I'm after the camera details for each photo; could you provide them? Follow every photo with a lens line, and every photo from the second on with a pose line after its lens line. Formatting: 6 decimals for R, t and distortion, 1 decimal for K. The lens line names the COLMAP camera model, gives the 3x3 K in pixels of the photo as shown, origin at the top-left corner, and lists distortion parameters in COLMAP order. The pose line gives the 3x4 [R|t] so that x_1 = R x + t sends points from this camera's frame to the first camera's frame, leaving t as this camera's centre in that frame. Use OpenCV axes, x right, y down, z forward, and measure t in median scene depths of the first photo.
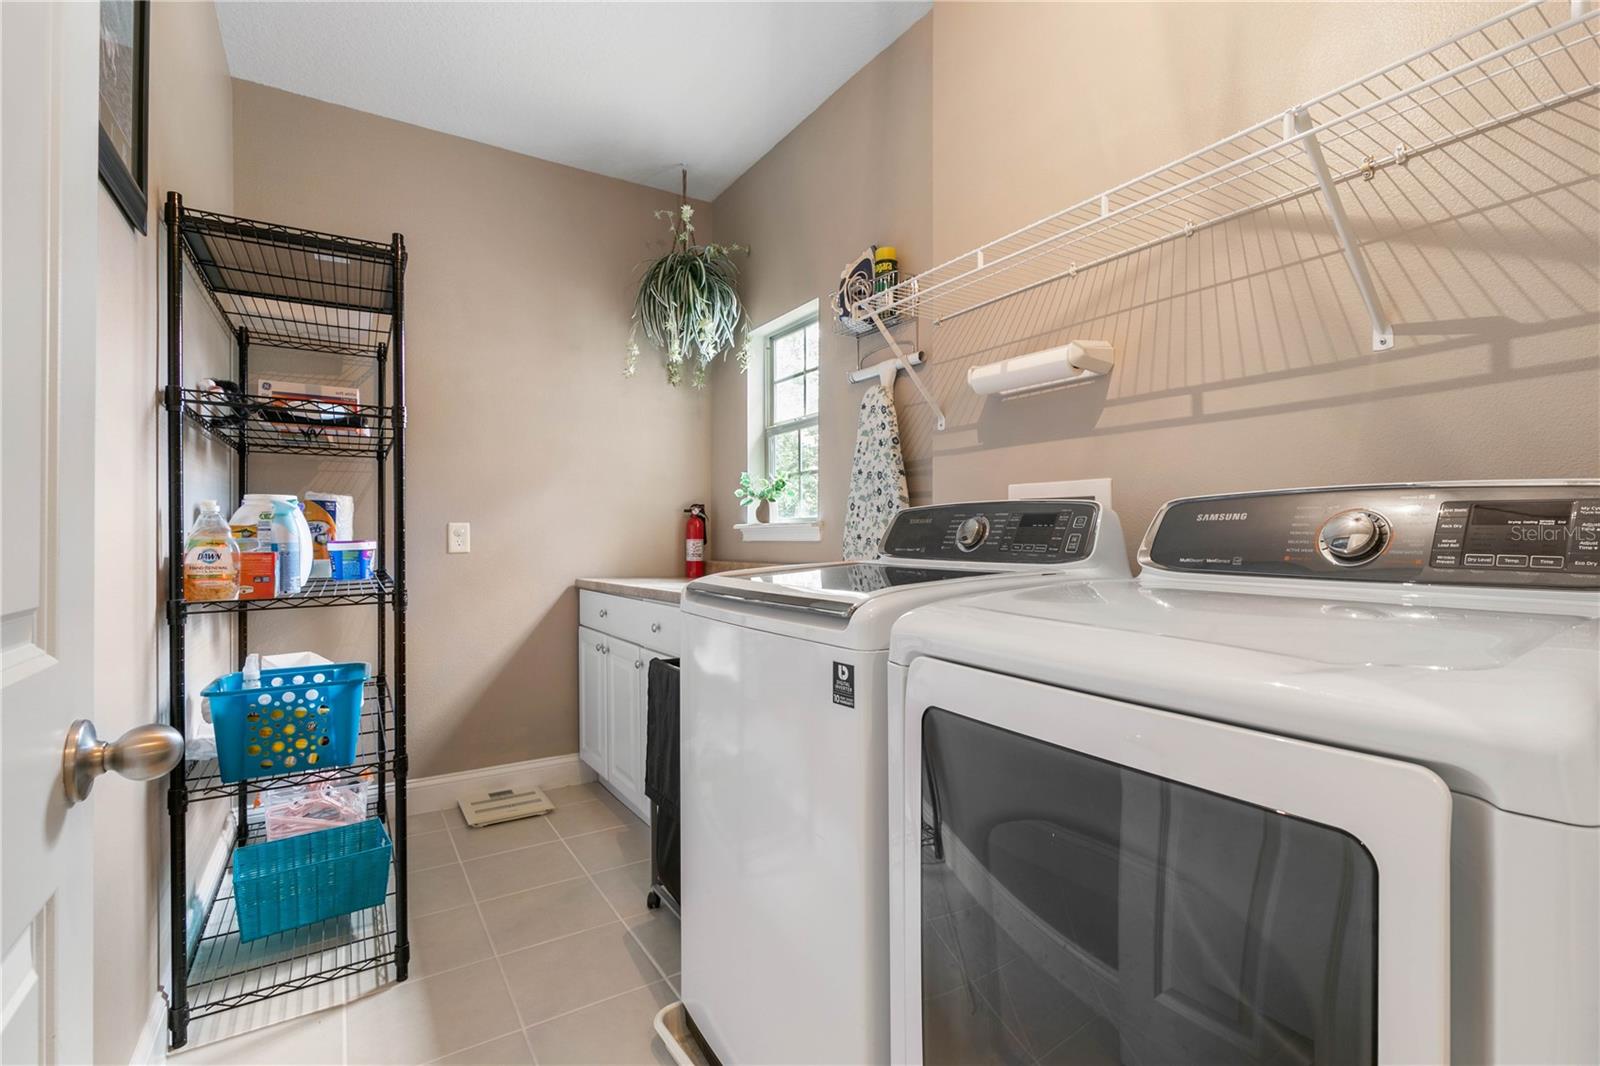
lens RADIAL K [[734.0, 0, 798.3], [0, 734.0, 538.8], [0, 0, 1]] dist [0.015888, -0.002349]
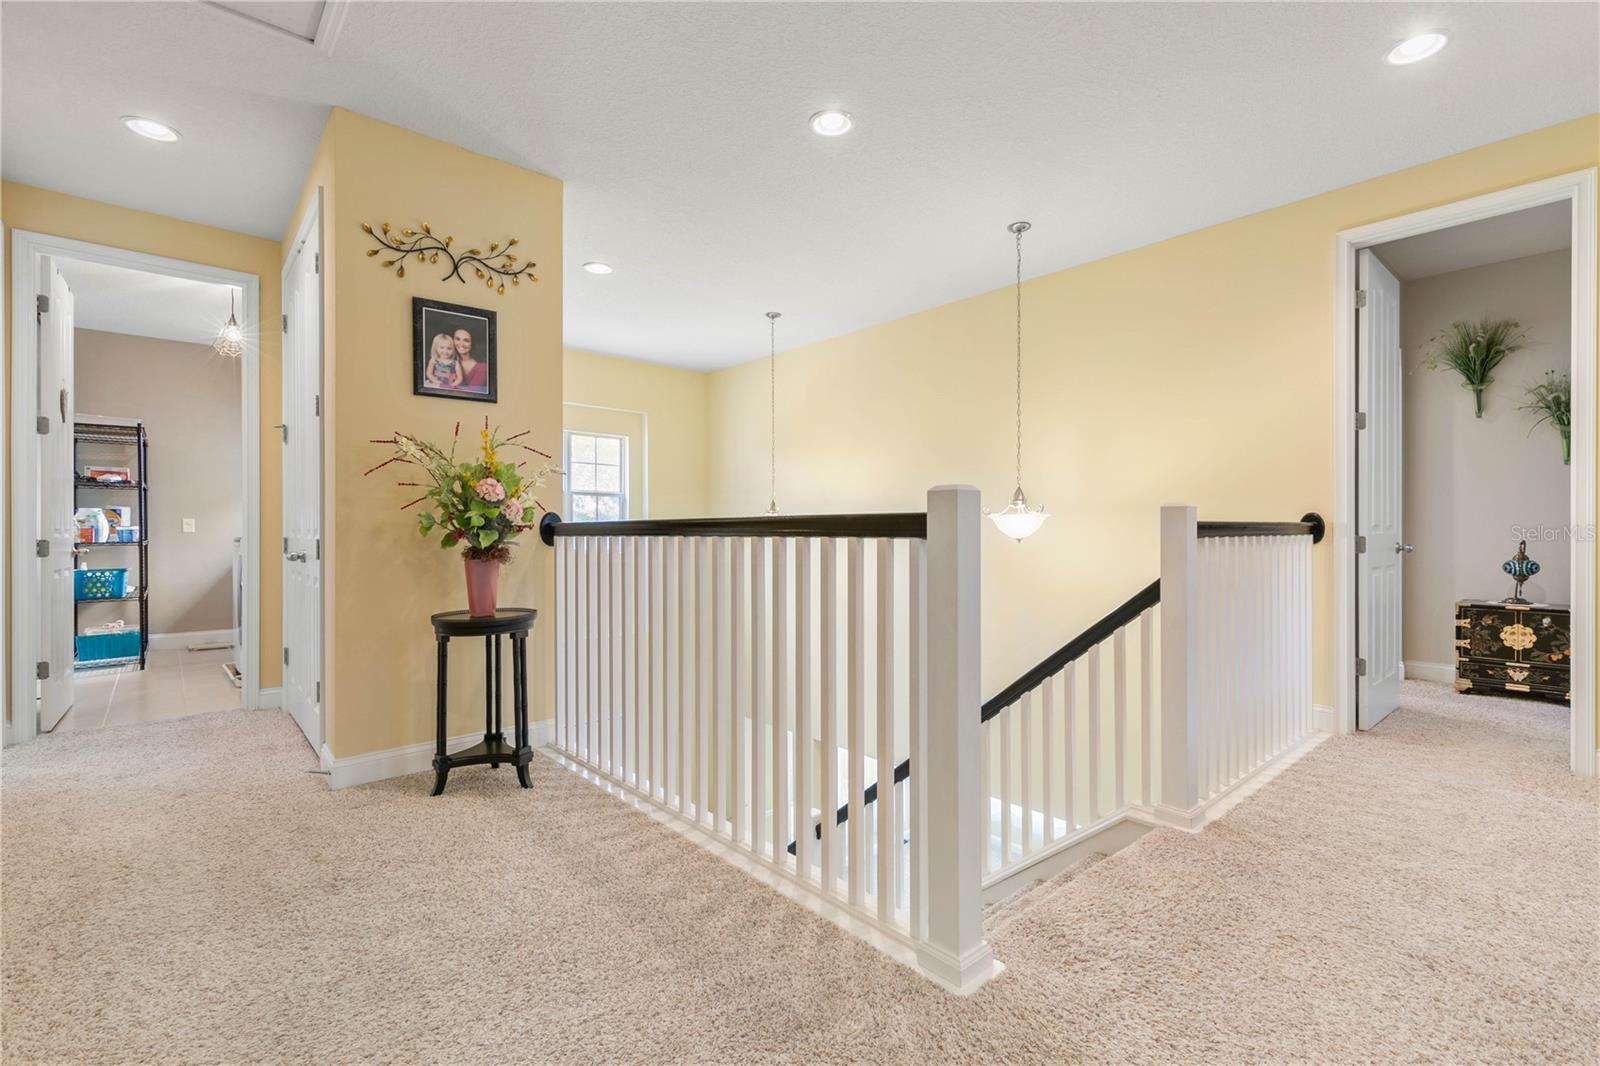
lens RADIAL K [[734.0, 0, 812.4], [0, 734.0, 536.1], [0, 0, 1]] dist [0.015888, -0.002349]
pose [[0.986956, -0.003051, 0.160960, 1.480458], [0.002986, 0.999995, 0.000645, 0.049434], [-0.160961, -0.000156, 0.986961, -2.145440]]
